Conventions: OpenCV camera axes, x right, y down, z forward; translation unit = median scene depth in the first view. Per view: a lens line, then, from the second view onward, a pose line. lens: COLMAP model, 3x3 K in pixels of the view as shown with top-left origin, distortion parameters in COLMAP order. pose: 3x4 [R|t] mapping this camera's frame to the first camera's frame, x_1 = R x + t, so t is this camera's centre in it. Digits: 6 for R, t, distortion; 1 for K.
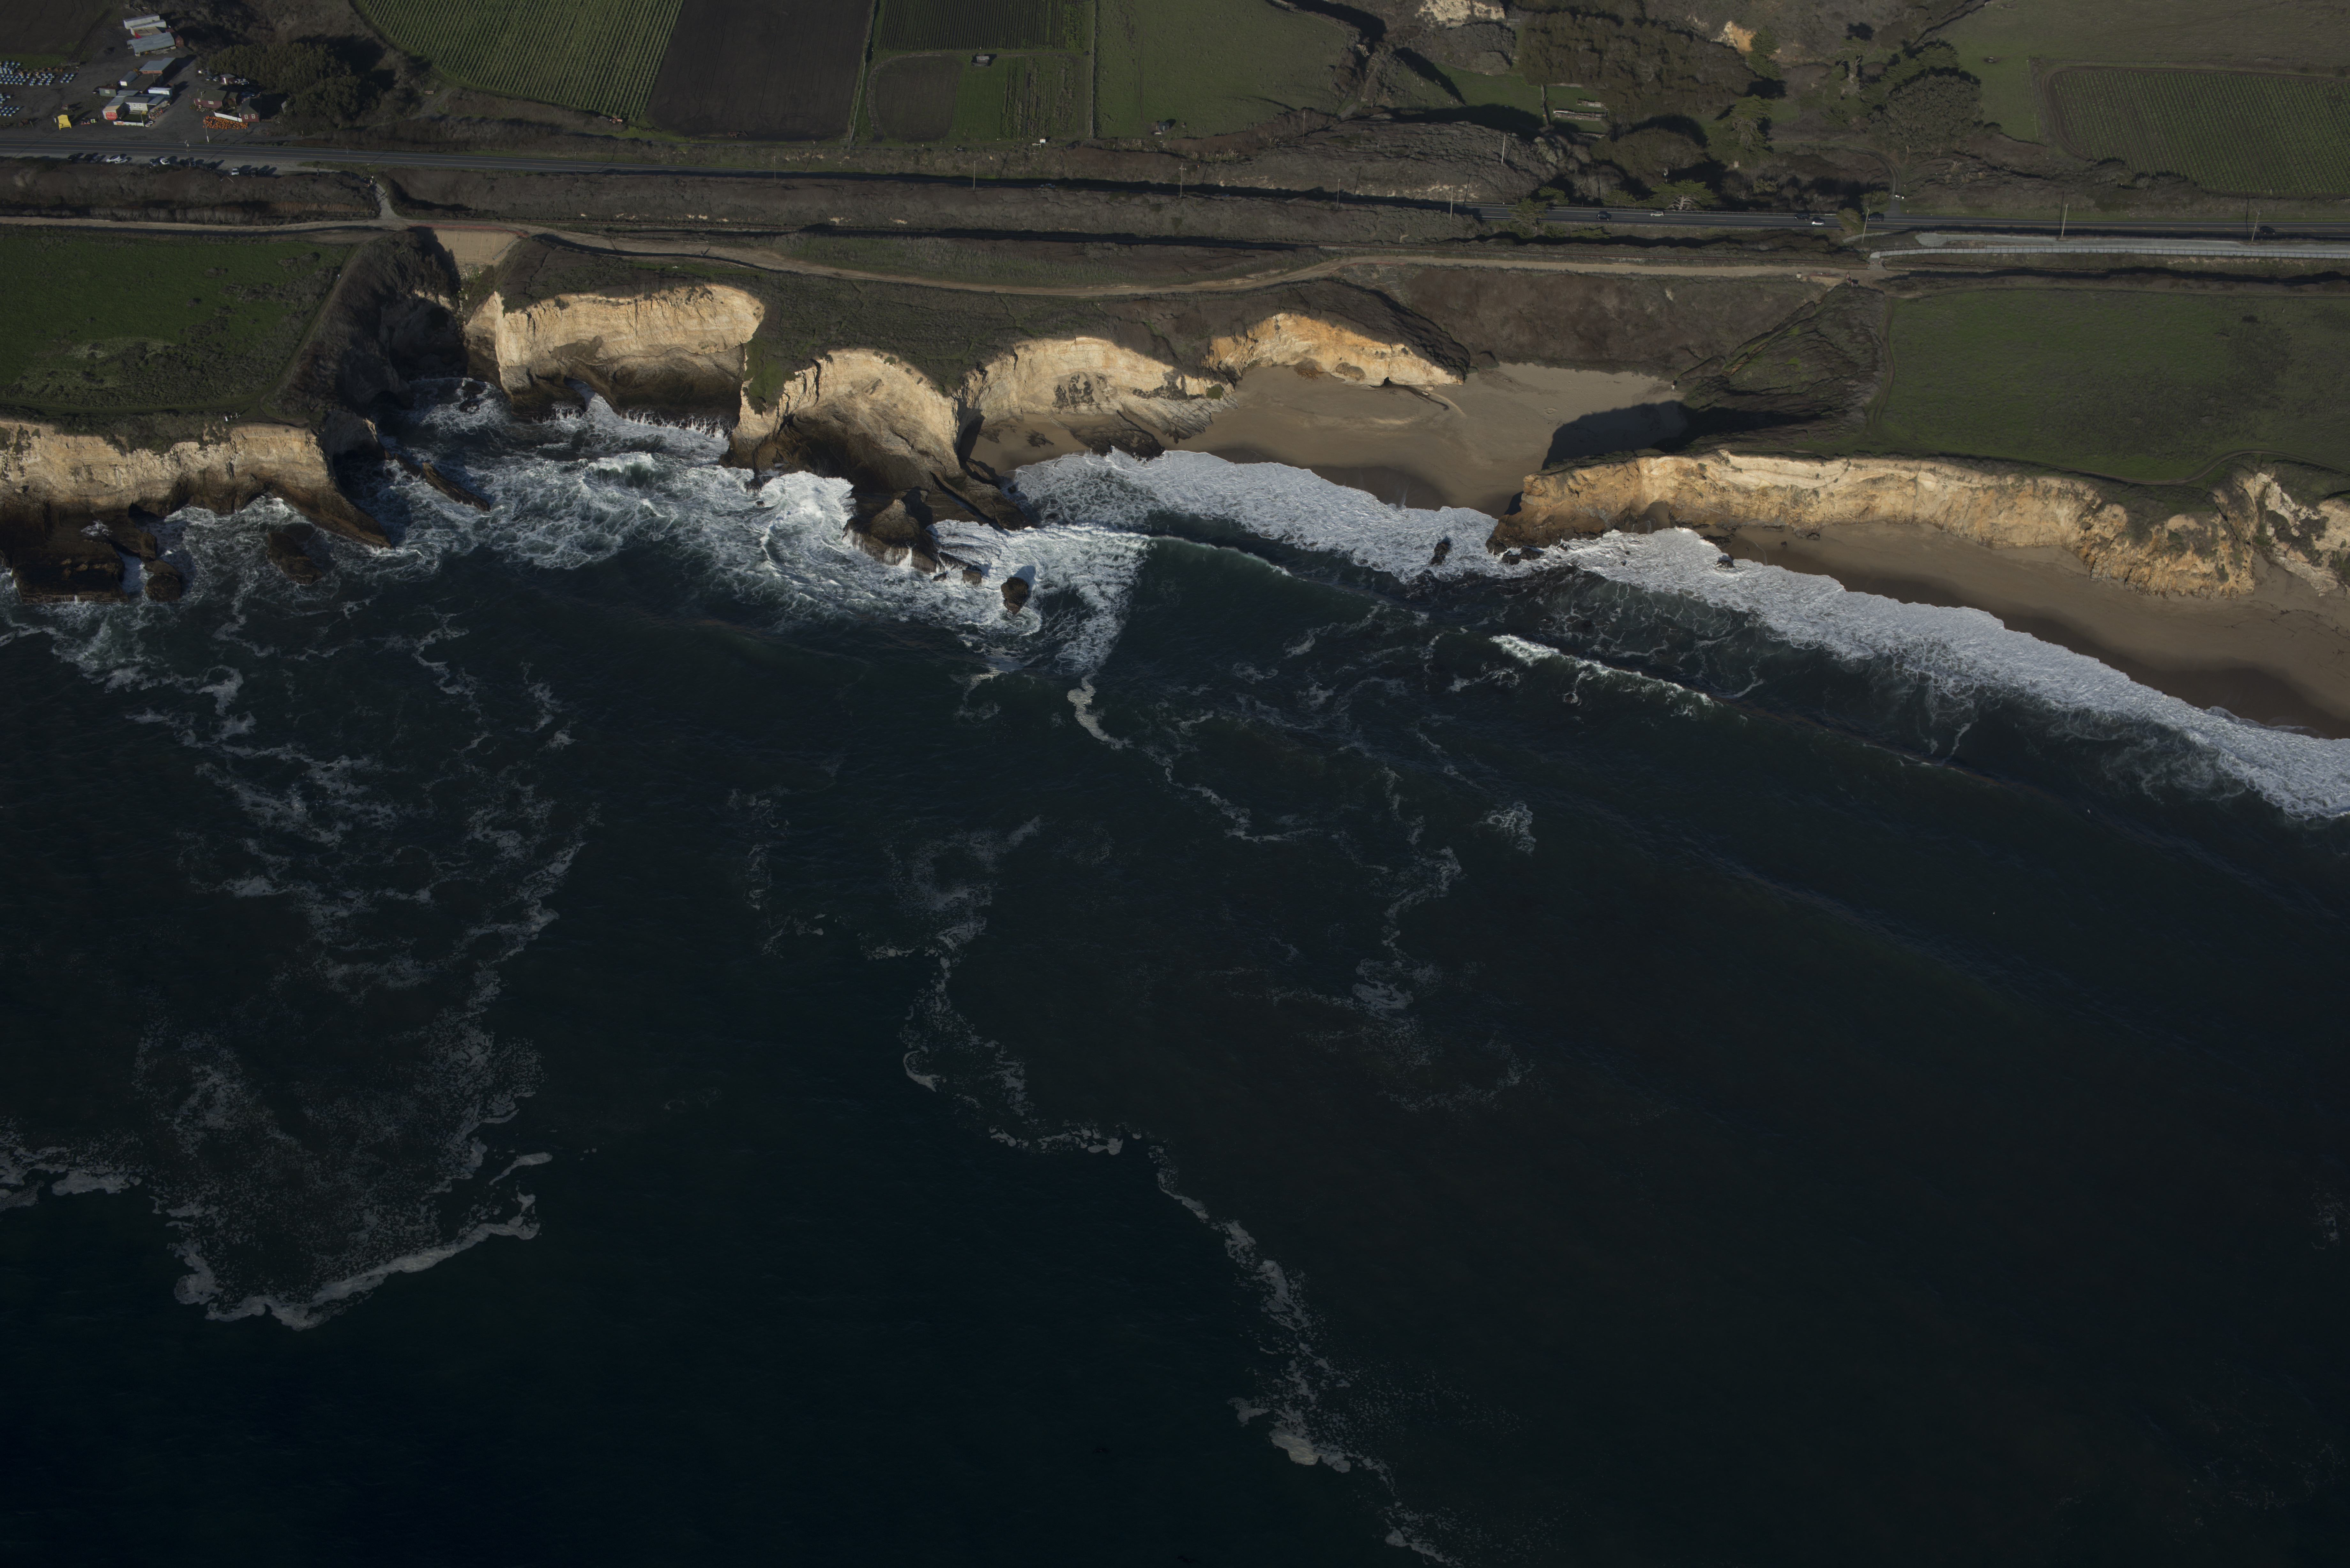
lens RADIAL K [[2713.3, 0, 1175.0], [0, 2713.3, 784.0], [0, 0, 1]] dist [-0.117707, 0.149037]
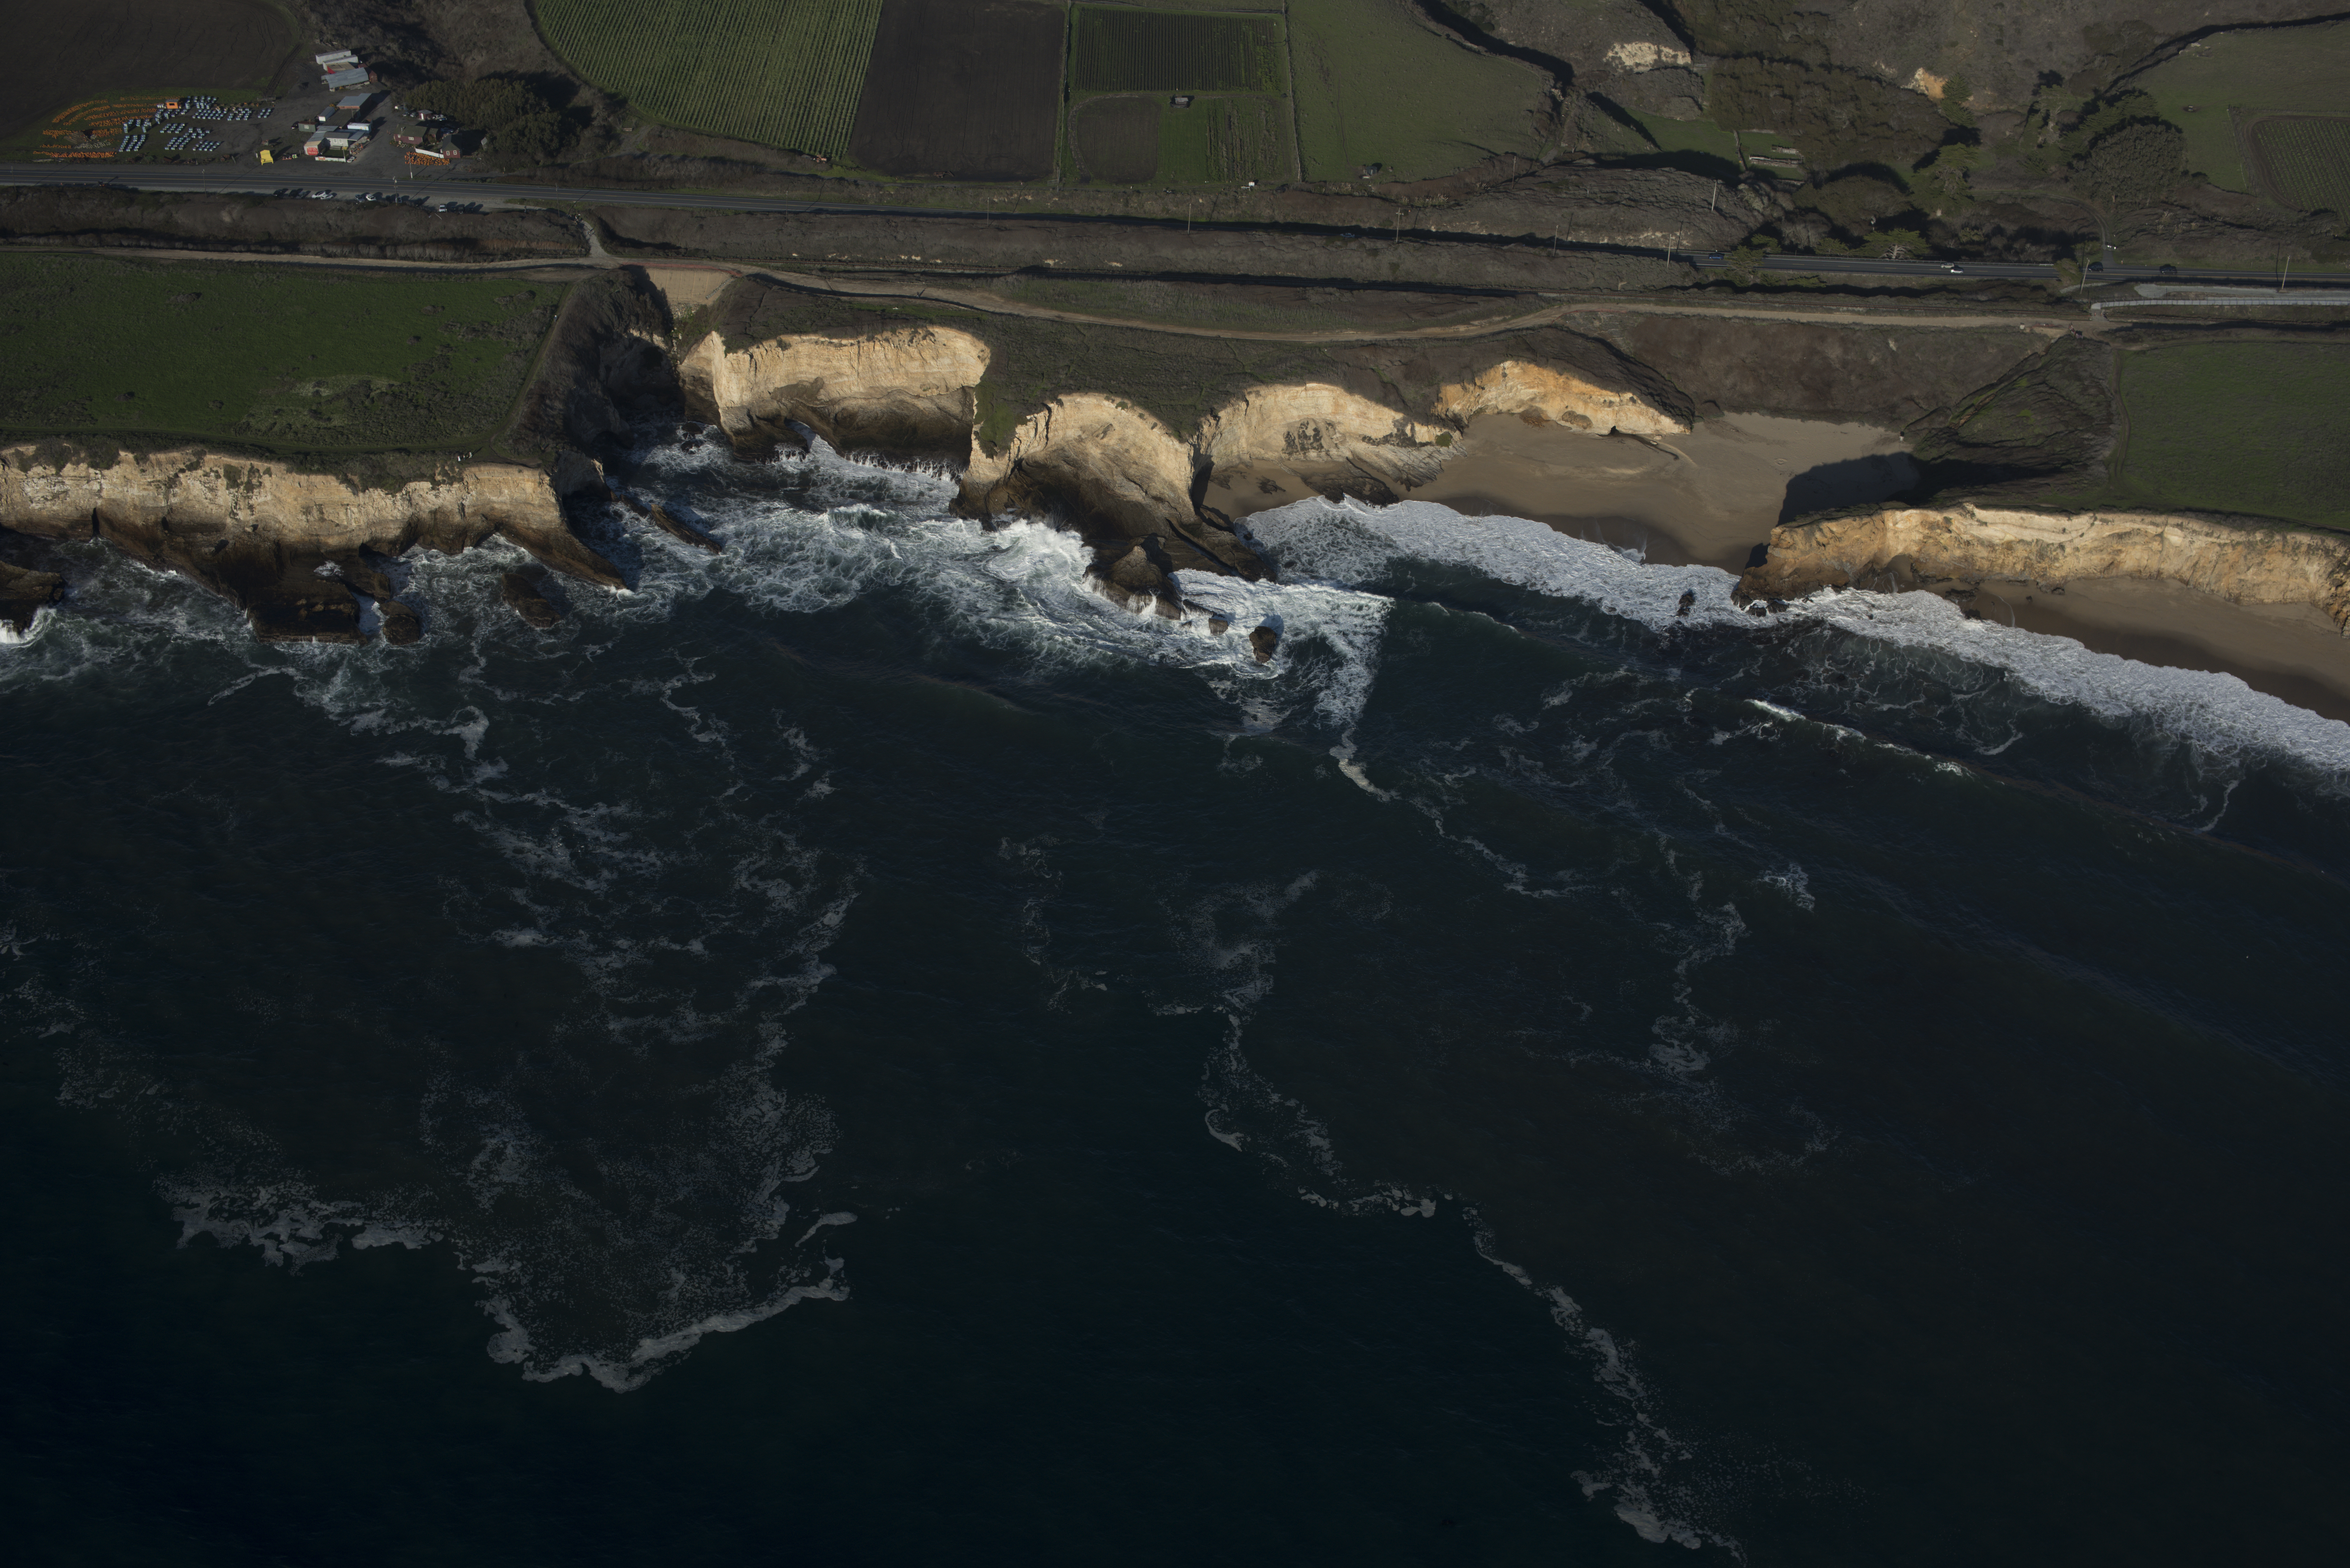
lens RADIAL K [[2713.3, 0, 1175.0], [0, 2713.3, 784.0], [0, 0, 1]] dist [-0.117707, 0.149037]
pose [[0.999897, 0.008159, -0.011769, -0.070851], [-0.008292, 0.999901, -0.011326, -0.006378], [0.011675, 0.011423, 0.999867, 0.007828]]
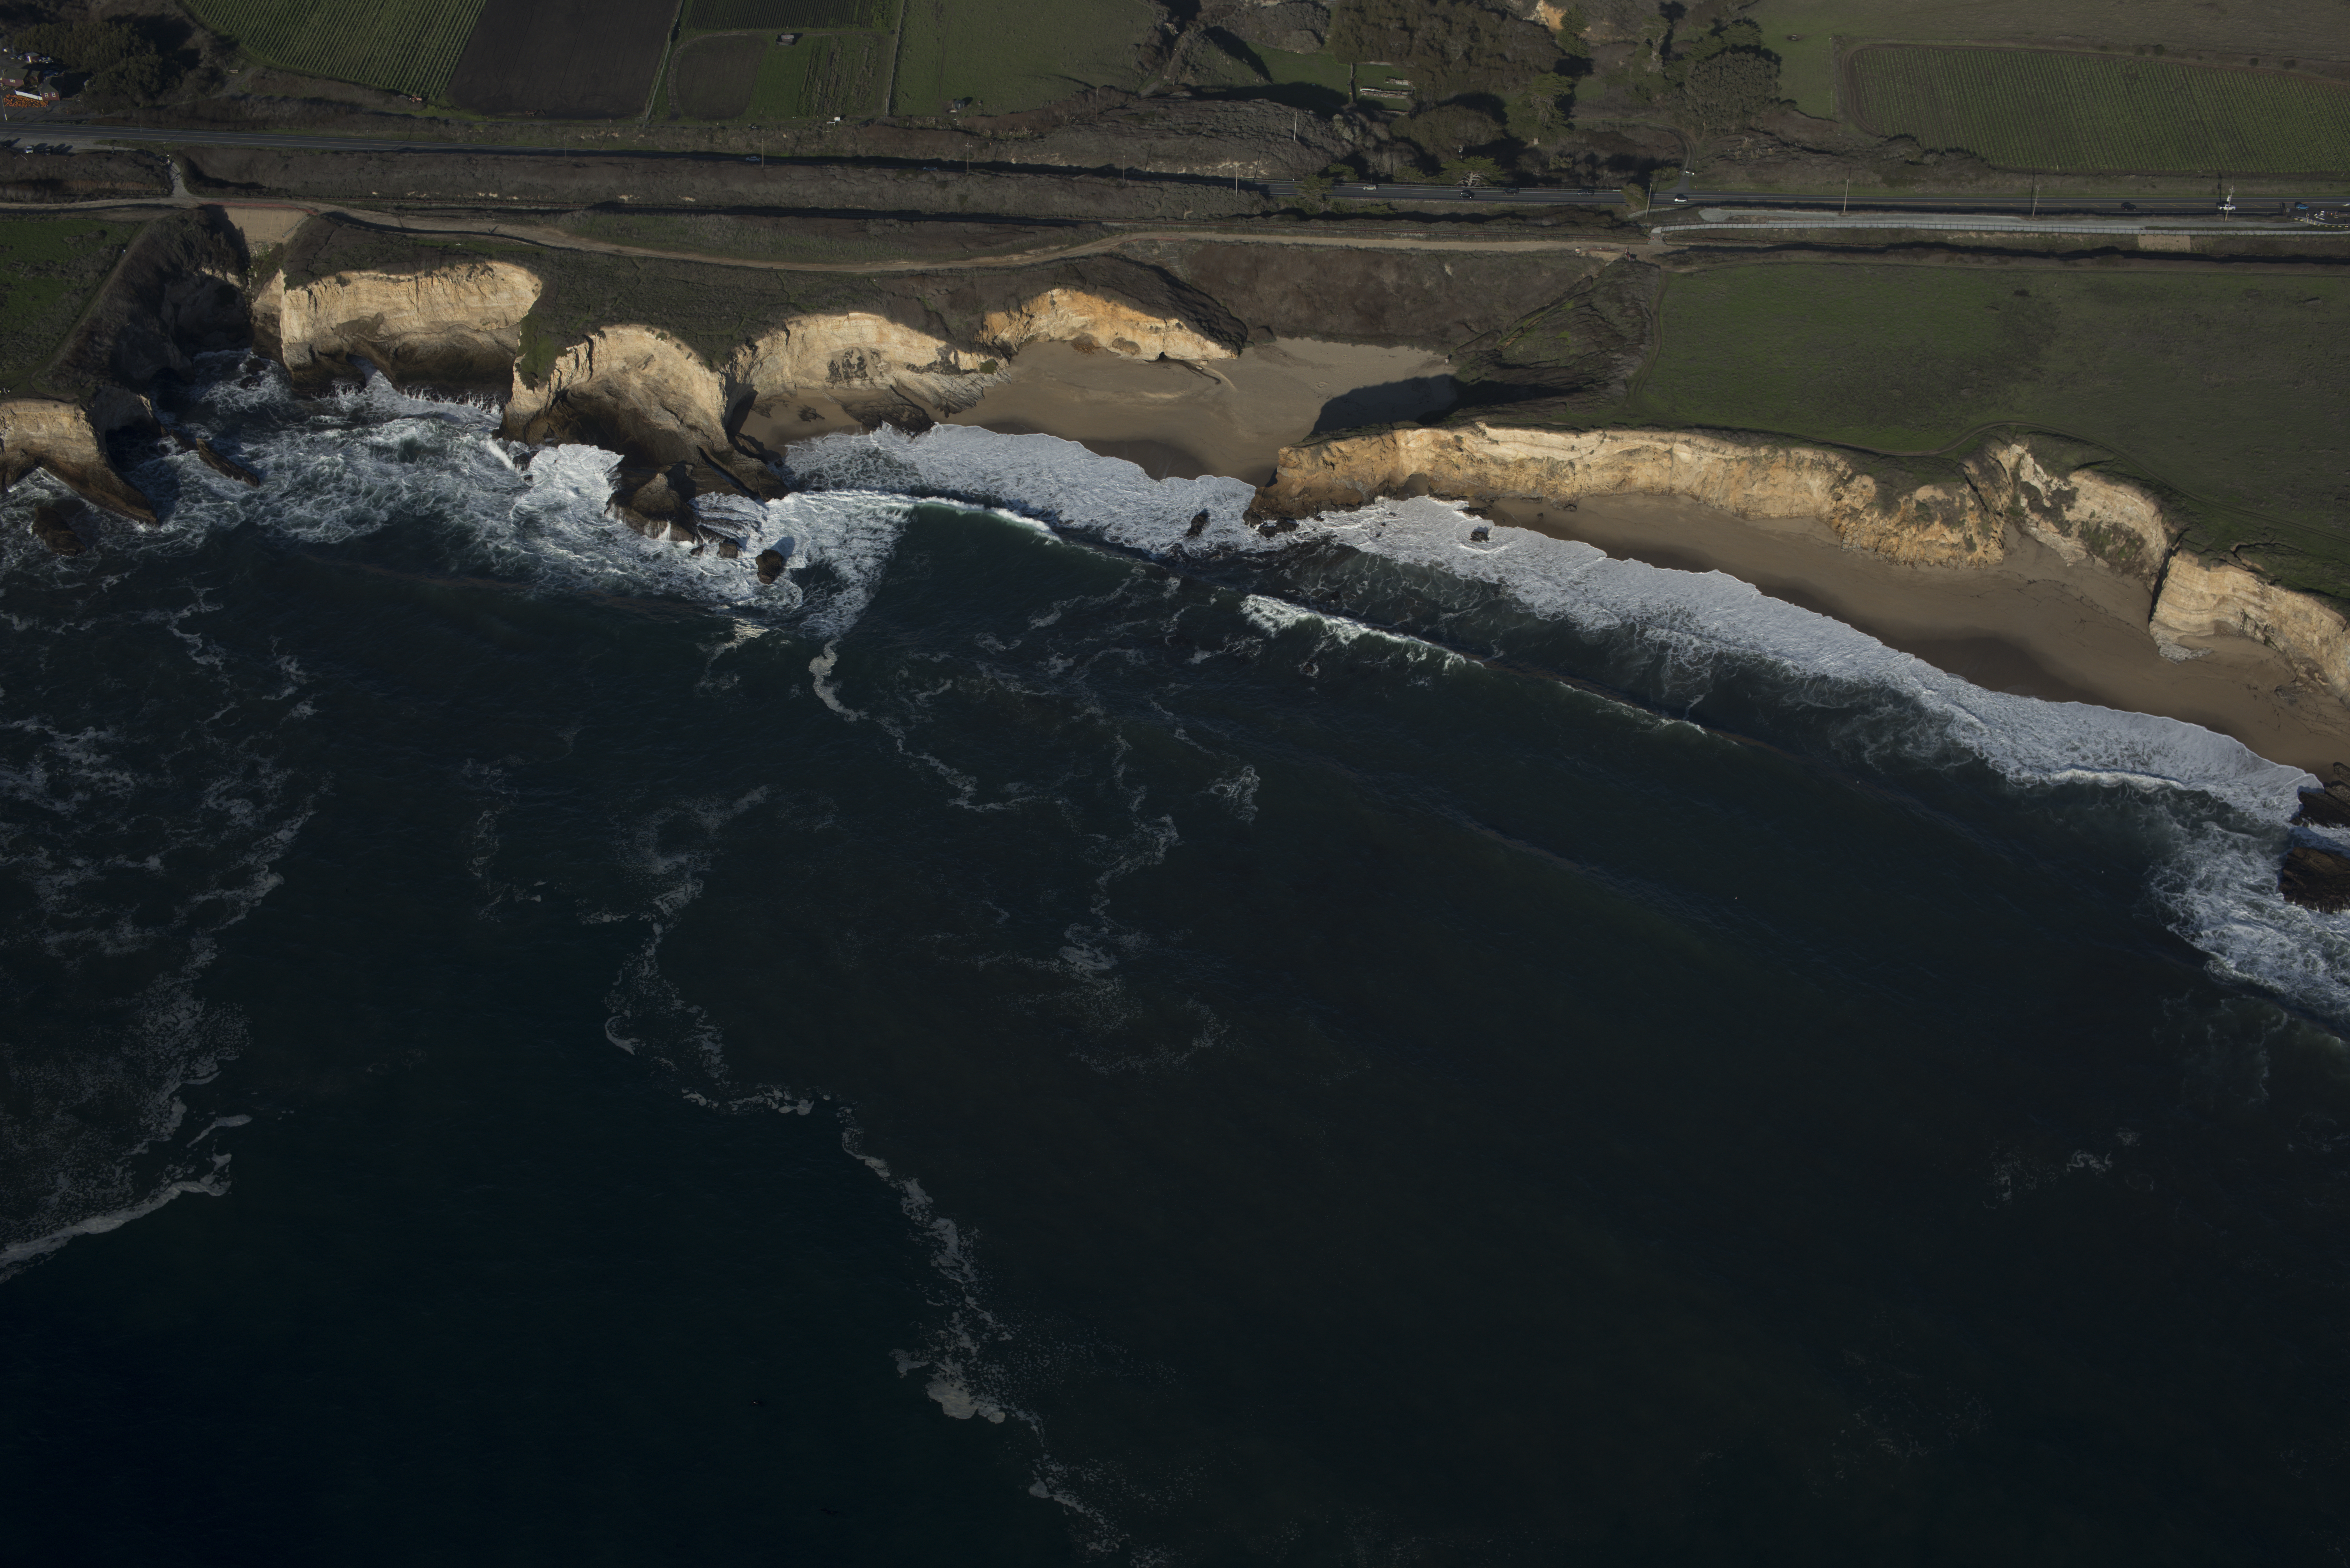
lens RADIAL K [[2713.3, 0, 1175.0], [0, 2713.3, 784.0], [0, 0, 1]] dist [-0.117707, 0.149037]
pose [[0.999910, -0.001954, 0.013298, 0.070147], [0.001893, 0.999987, 0.004633, 0.005887], [-0.013307, -0.004608, 0.999901, -0.008168]]
